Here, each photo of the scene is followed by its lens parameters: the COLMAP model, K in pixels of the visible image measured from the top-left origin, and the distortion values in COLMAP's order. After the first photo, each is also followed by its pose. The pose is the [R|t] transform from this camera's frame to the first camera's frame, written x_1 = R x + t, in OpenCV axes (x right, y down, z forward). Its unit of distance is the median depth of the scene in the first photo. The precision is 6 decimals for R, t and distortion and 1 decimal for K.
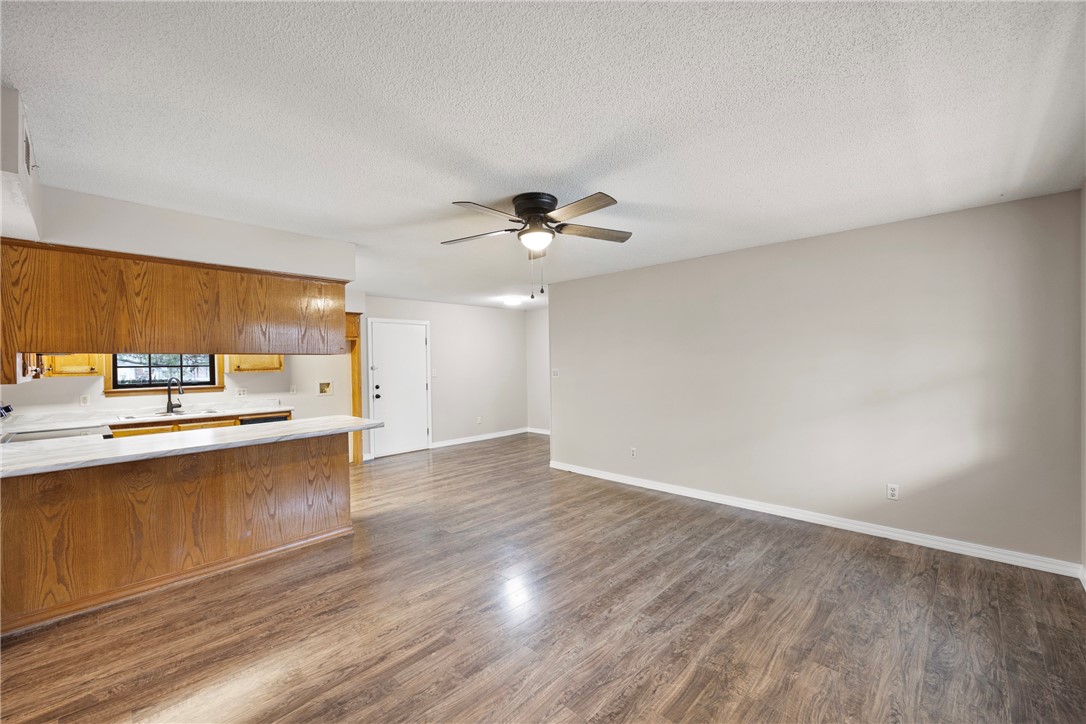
lens RADIAL K [[442.0, 0, 550.9], [0, 442.0, 373.4], [0, 0, 1]] dist [-0.002722, 0.000740]
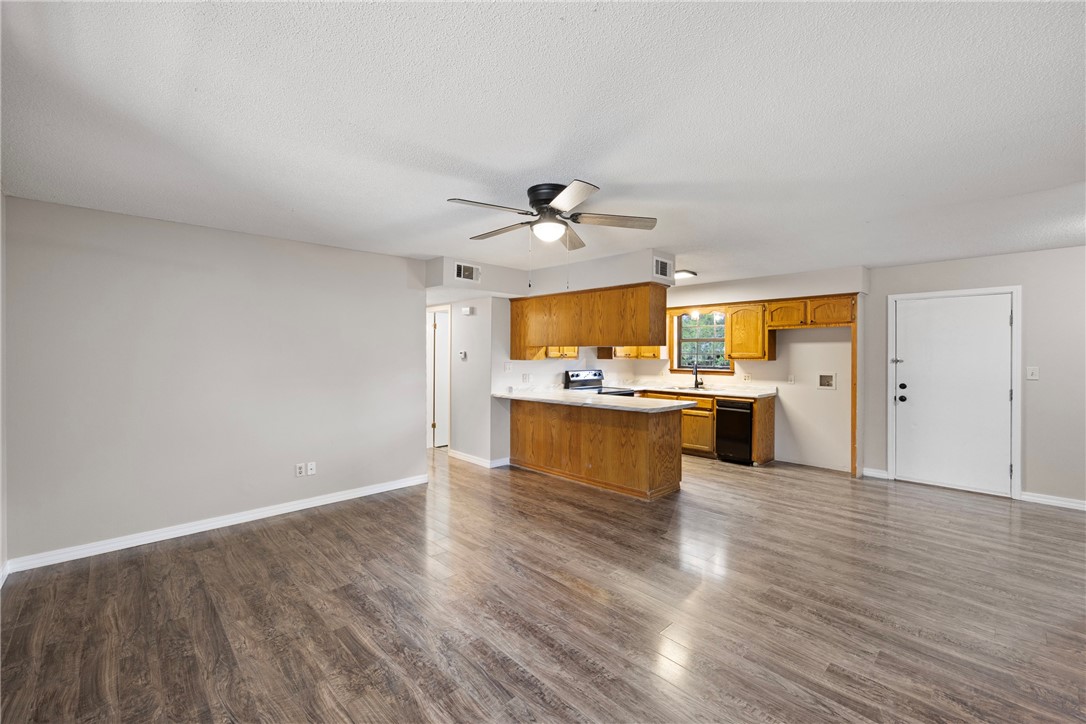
lens RADIAL K [[453.0, 0, 535.6], [0, 453.0, 356.2], [0, 0, 1]] dist [-0.002628, -0.000828]
pose [[-0.060182, 0.021552, -0.997955, 0.782037], [-0.029753, 0.999284, 0.023375, -0.036176], [0.997744, 0.031098, -0.059498, 0.822073]]
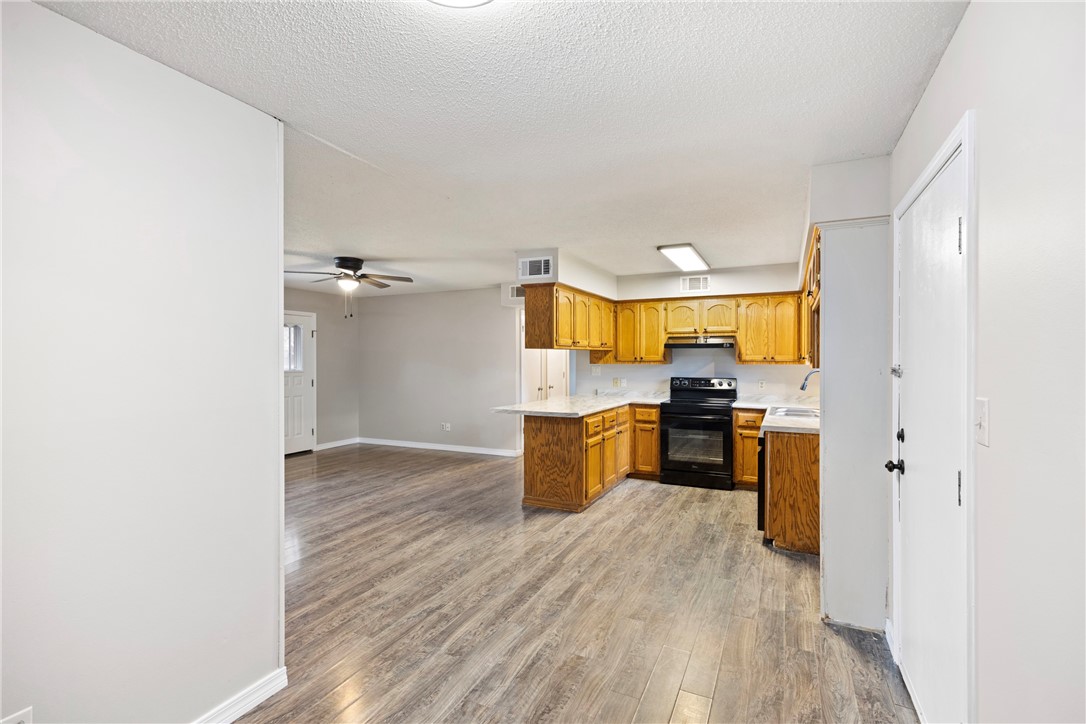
lens RADIAL K [[503.8, 0, 549.1], [0, 503.8, 356.2], [0, 0, 1]] dist [-0.001703, 0.002284]
pose [[-0.951205, 0.017283, -0.308077, -0.128765], [0.008615, 0.999528, 0.029473, -0.065355], [0.308441, 0.025381, -0.950905, 2.412558]]
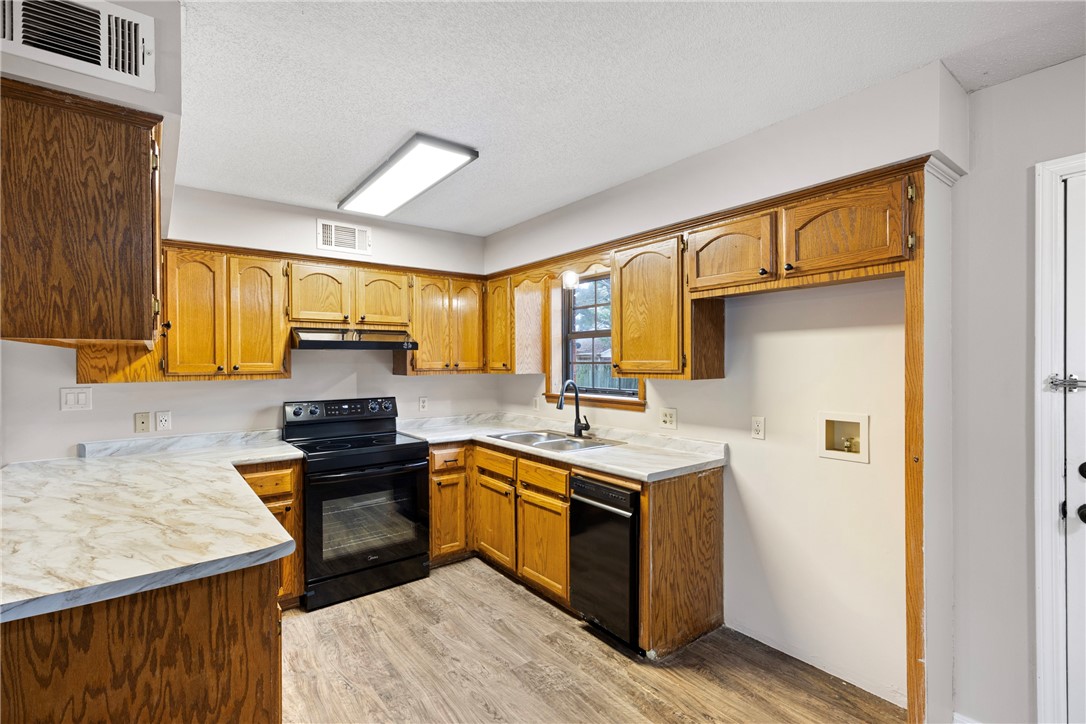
lens RADIAL K [[503.8, 0, 550.2], [0, 503.8, 364.6], [0, 0, 1]] dist [-0.001703, 0.002284]
pose [[-0.151131, 0.025453, -0.988186, -0.213863], [-0.018605, 0.999418, 0.028587, -0.044420], [0.988339, 0.022705, -0.150570, 1.496541]]
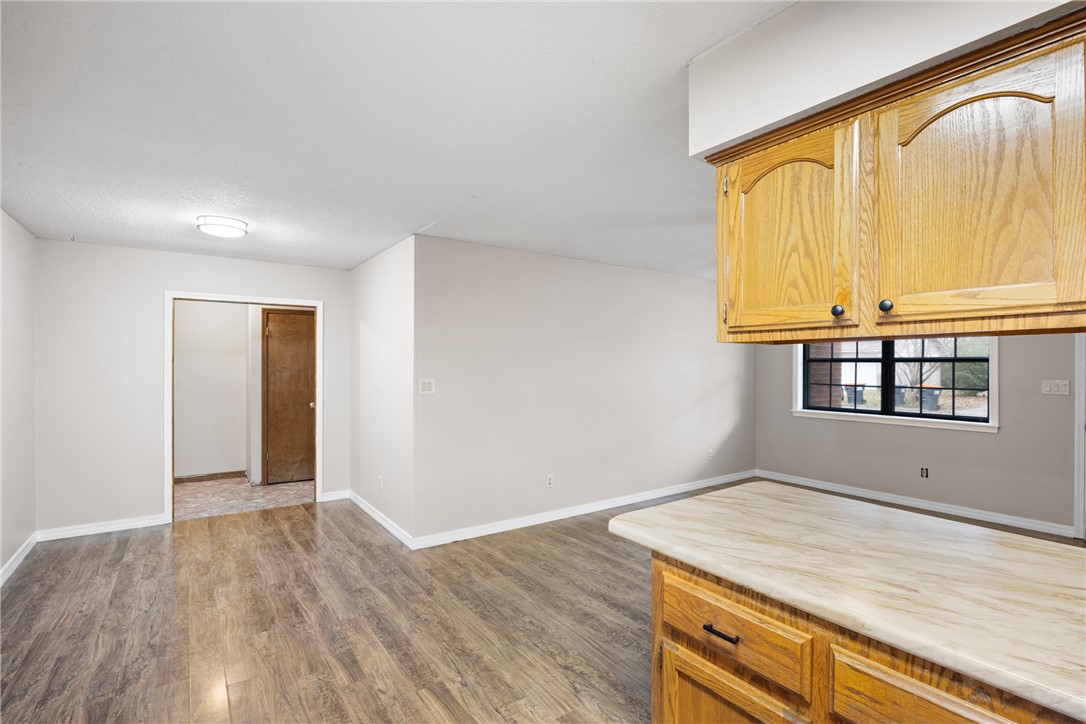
lens RADIAL K [[503.8, 0, 545.9], [0, 503.8, 365.5], [0, 0, 1]] dist [-0.001703, 0.002284]
pose [[0.198171, 0.017910, 0.980004, -1.060553], [0.024506, 0.999430, -0.023220, -0.017946], [-0.979861, 0.028617, 0.197619, 1.189100]]
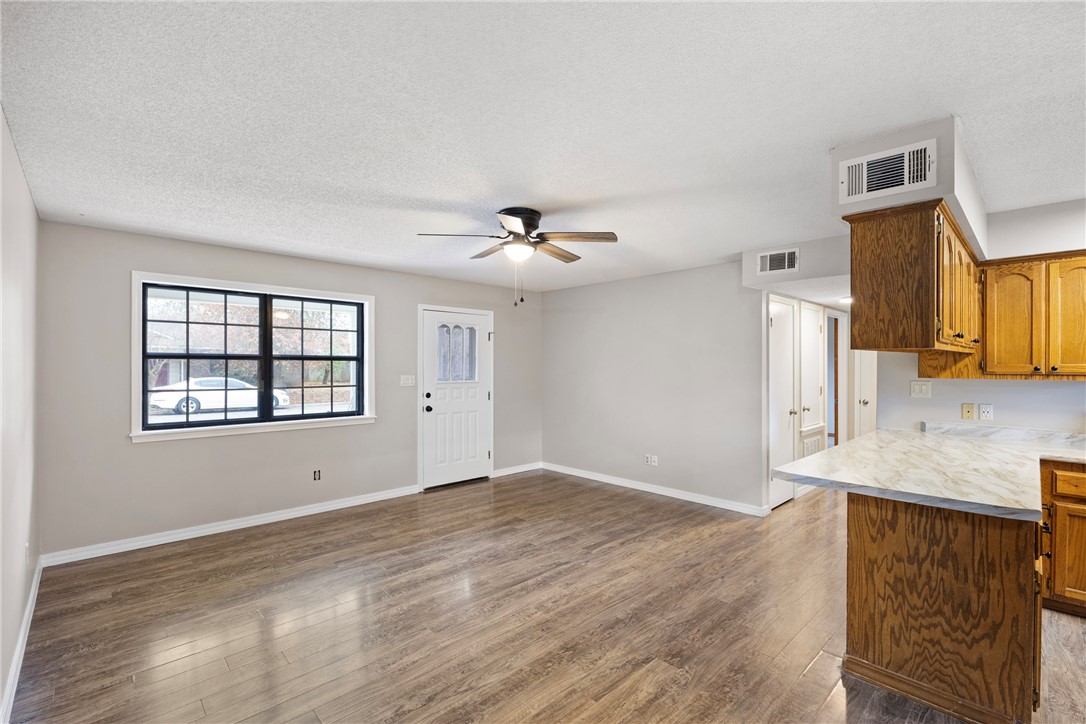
lens RADIAL K [[480.4, 0, 554.1], [0, 480.4, 363.4], [0, 0, 1]] dist [-0.004535, -0.002683]
pose [[-0.999114, 0.015807, 0.039009, -0.126110], [0.016832, 0.999518, 0.026086, -0.050333], [-0.038577, 0.026720, -0.998898, 1.716614]]
